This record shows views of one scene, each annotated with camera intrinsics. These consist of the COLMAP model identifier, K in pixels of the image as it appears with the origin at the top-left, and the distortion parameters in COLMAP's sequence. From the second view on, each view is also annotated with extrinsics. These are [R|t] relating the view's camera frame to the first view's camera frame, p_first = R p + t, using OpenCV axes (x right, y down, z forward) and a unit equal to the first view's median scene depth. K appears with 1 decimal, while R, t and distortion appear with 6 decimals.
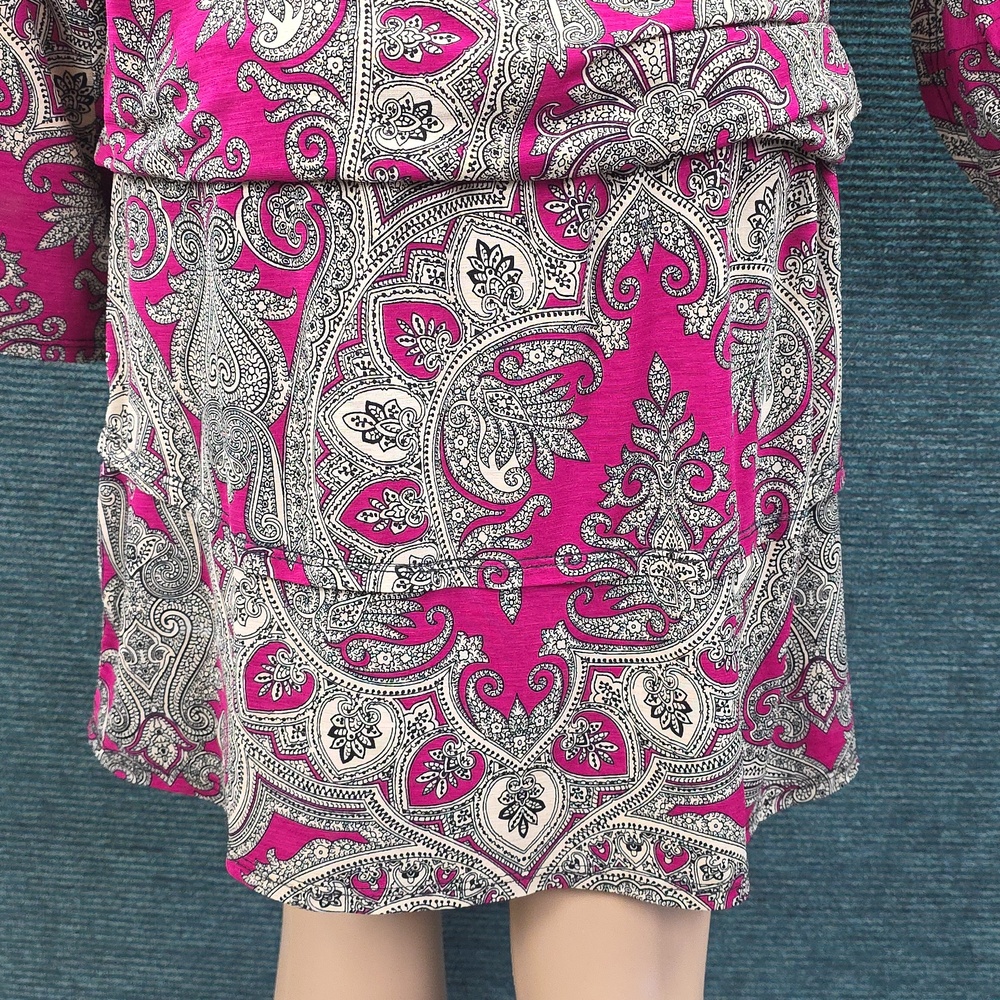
lens RADIAL K [[1187.5, 0, 500.0], [0, 1187.5, 500.0], [0, 0, 1]] dist [0.196573, -0.584517]
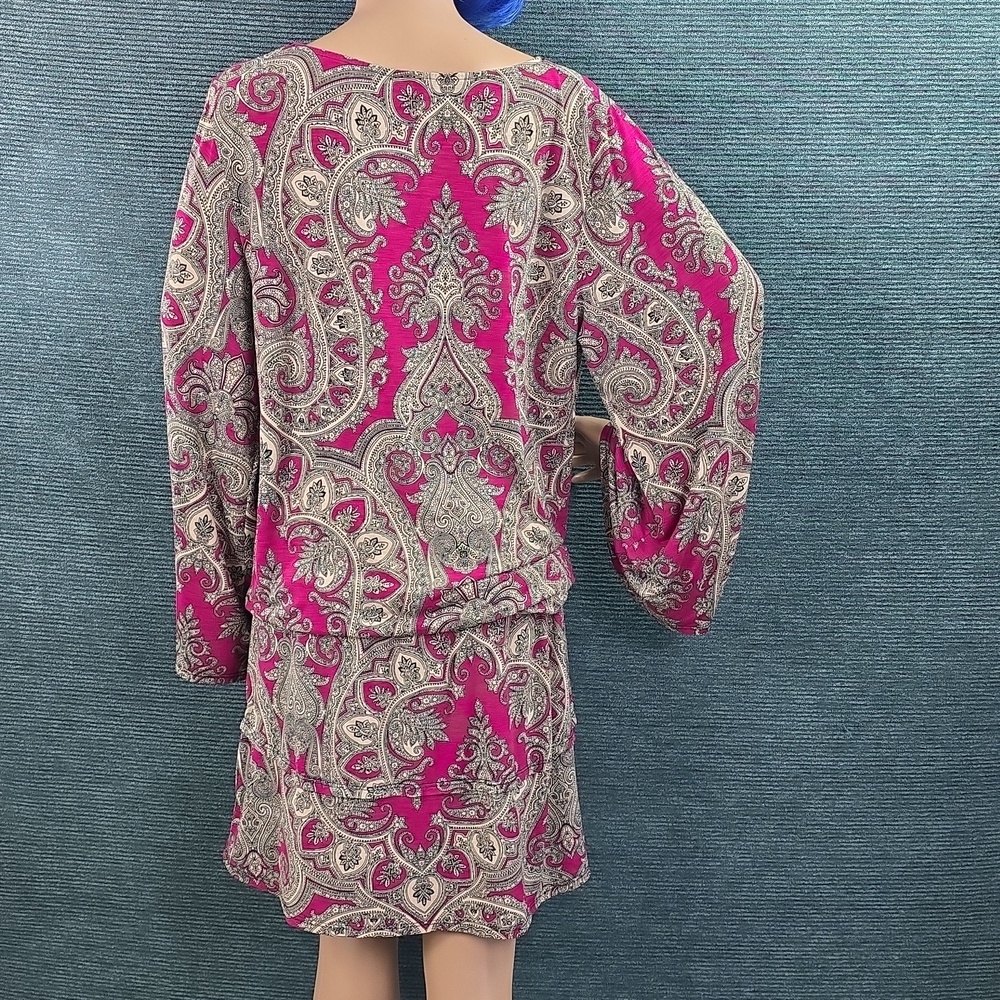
lens RADIAL K [[1193.4, 0, 500.0], [0, 1193.4, 500.0], [0, 0, 1]] dist [-0.005437, -0.015931]
pose [[0.999694, 0.000339, -0.024726, 0.231642], [-0.003076, 0.993843, -0.110755, -0.247945], [0.024537, 0.110797, 0.993540, -1.406344]]
